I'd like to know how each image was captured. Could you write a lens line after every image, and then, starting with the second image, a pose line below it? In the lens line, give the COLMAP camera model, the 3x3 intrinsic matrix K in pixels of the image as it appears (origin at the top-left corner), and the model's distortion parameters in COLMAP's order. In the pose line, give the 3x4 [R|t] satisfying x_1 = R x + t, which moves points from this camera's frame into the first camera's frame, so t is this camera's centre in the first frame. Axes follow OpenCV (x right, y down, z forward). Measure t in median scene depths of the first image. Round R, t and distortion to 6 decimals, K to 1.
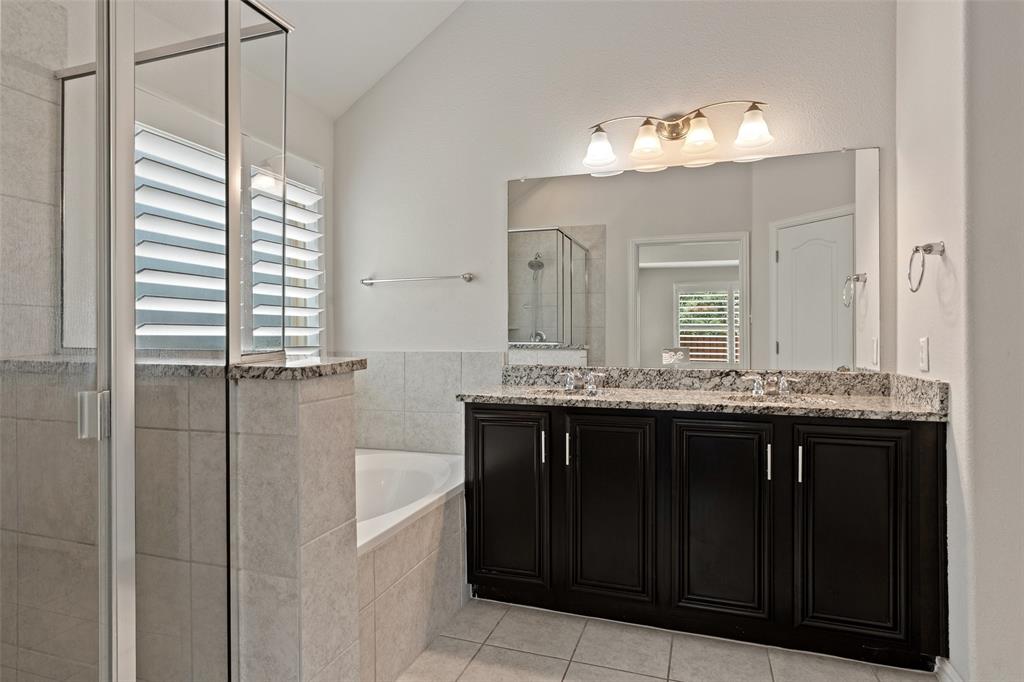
lens RADIAL K [[592.6, 0, 511.9], [0, 592.6, 342.5], [0, 0, 1]] dist [0.005876, -0.001410]
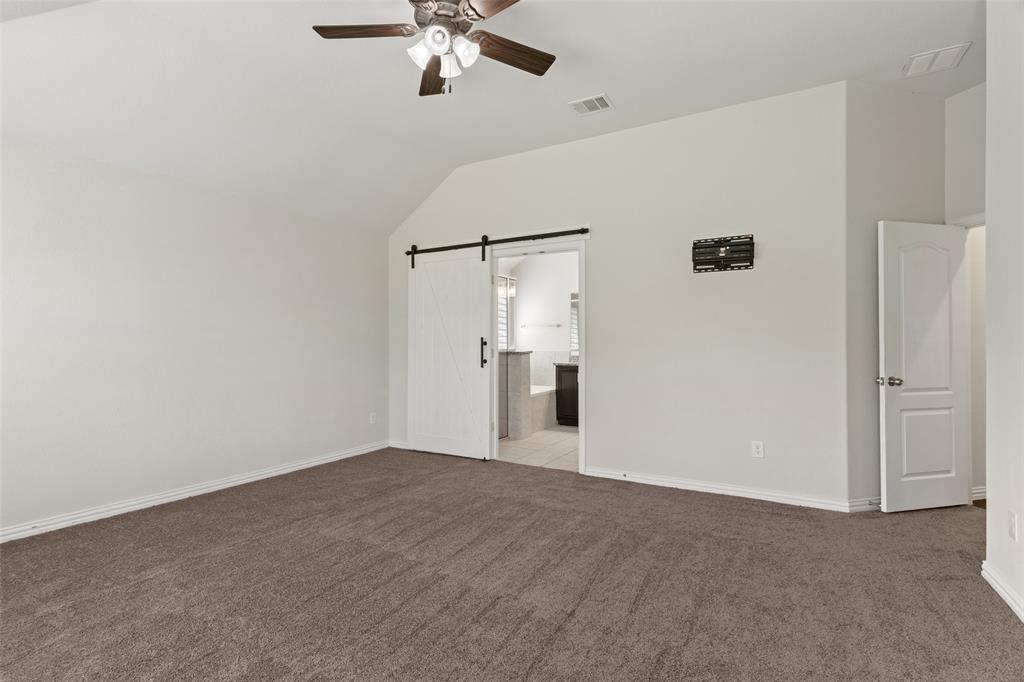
lens RADIAL K [[498.6, 0, 513.6], [0, 498.6, 339.2], [0, 0, 1]] dist [0.000476, -0.000102]
pose [[0.981543, -0.000548, -0.191240, 0.224805], [-0.001307, 0.999953, -0.009570, -0.017638], [0.191236, 0.009643, 0.981497, -1.796667]]
